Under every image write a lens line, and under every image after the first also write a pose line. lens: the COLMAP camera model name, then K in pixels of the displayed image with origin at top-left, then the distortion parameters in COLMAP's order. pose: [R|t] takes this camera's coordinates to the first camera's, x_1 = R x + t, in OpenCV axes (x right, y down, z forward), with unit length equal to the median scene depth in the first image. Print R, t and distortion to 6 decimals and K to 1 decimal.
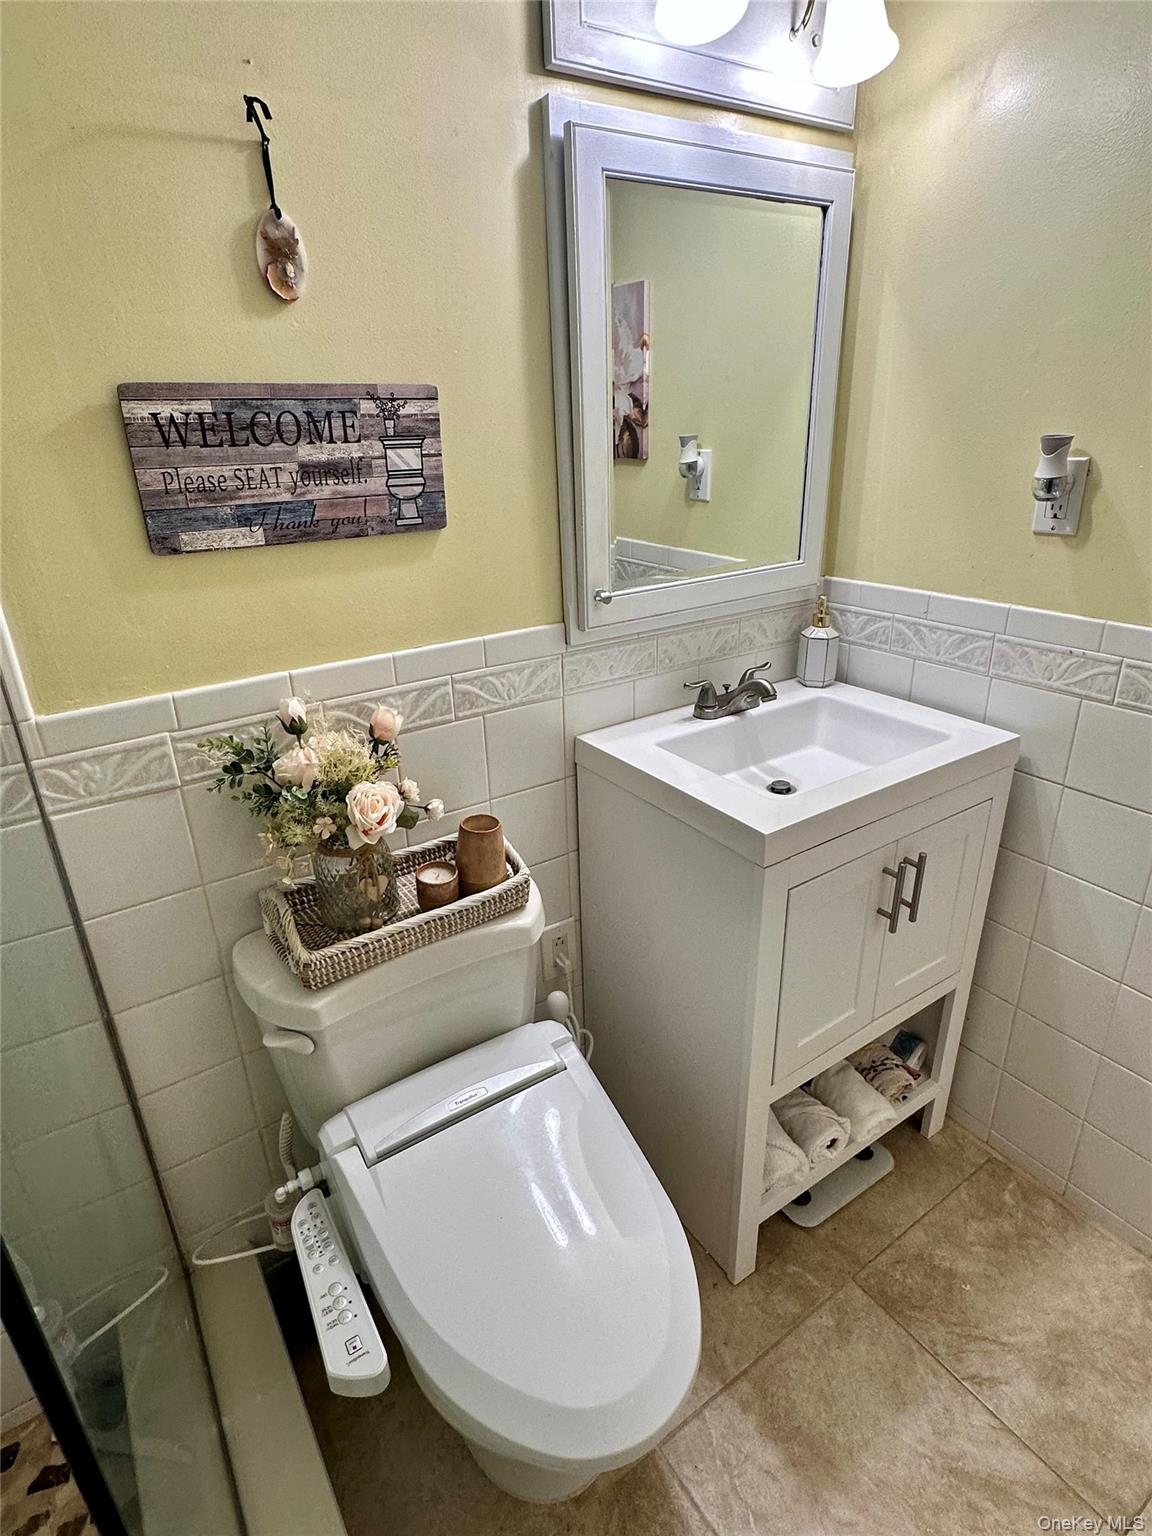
lens RADIAL K [[809.1, 0, 573.8], [0, 809.1, 760.1], [0, 0, 1]] dist [-0.004942, 0.000110]
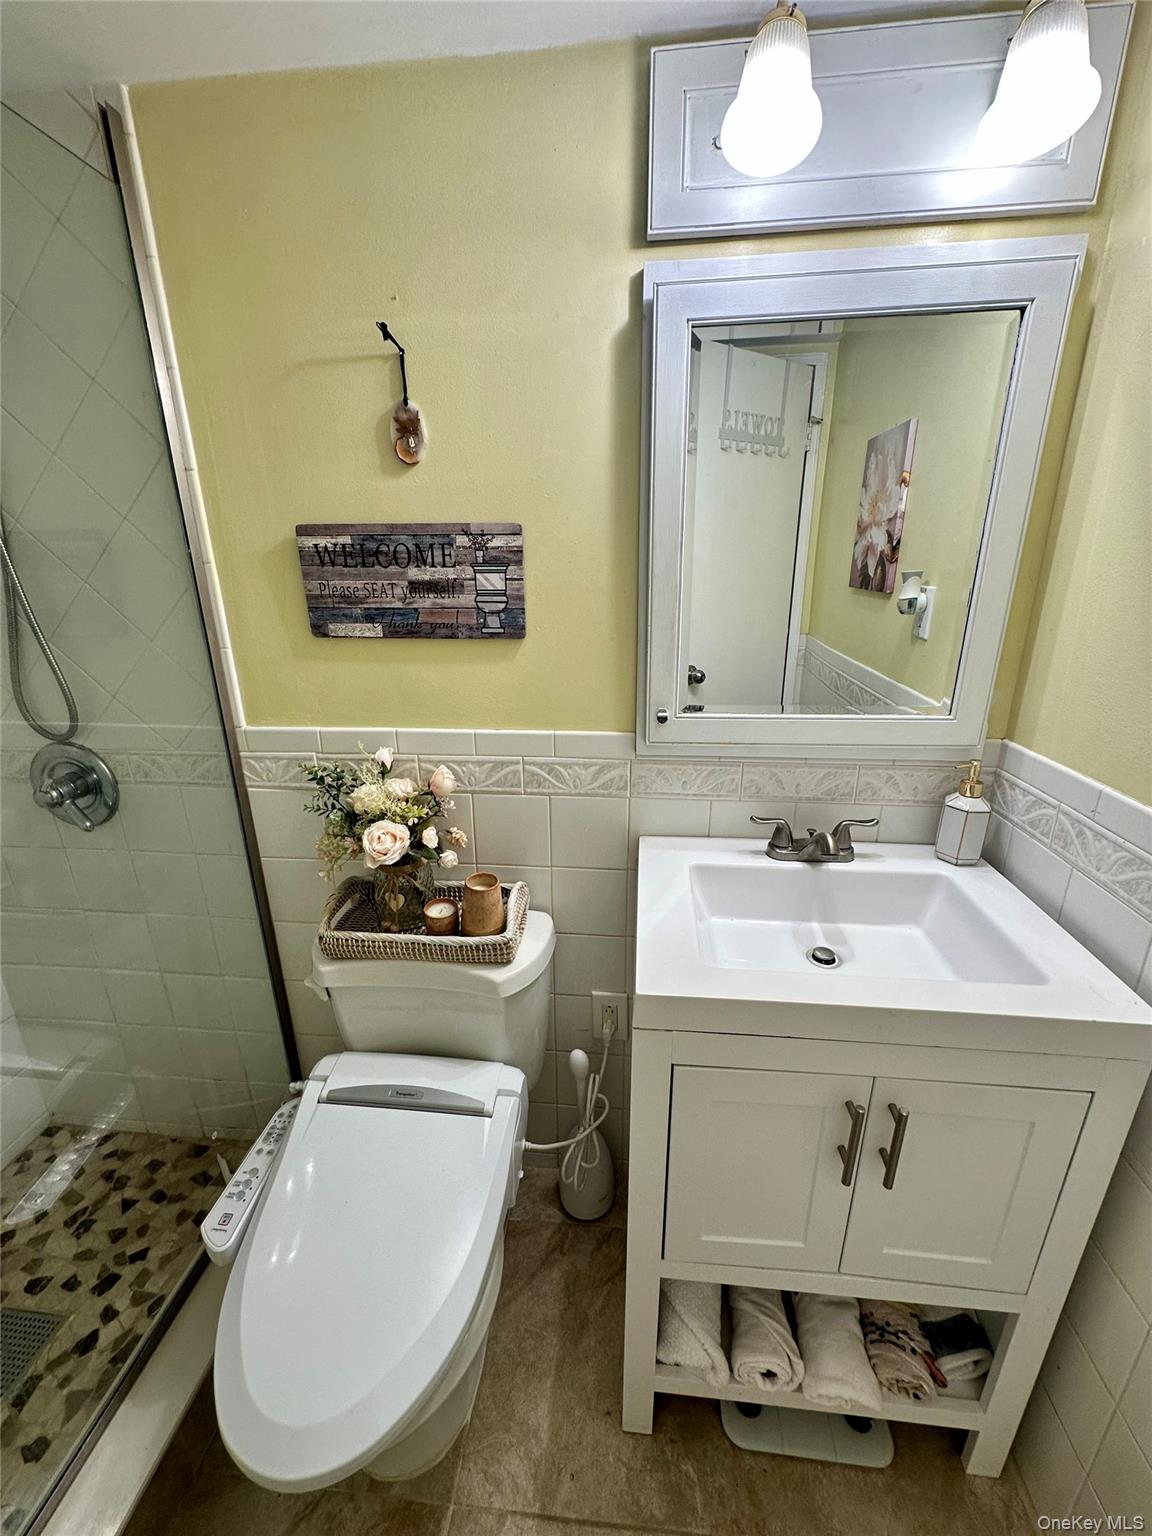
lens RADIAL K [[611.7, 0, 576.0], [0, 611.7, 768.0], [0, 0, 1]] dist [-0.003818, -0.000235]
pose [[0.776521, 0.221226, -0.589978, 0.513706], [-0.255359, 0.966488, 0.026307, -0.150737], [0.576026, 0.130229, 0.806991, 0.347233]]
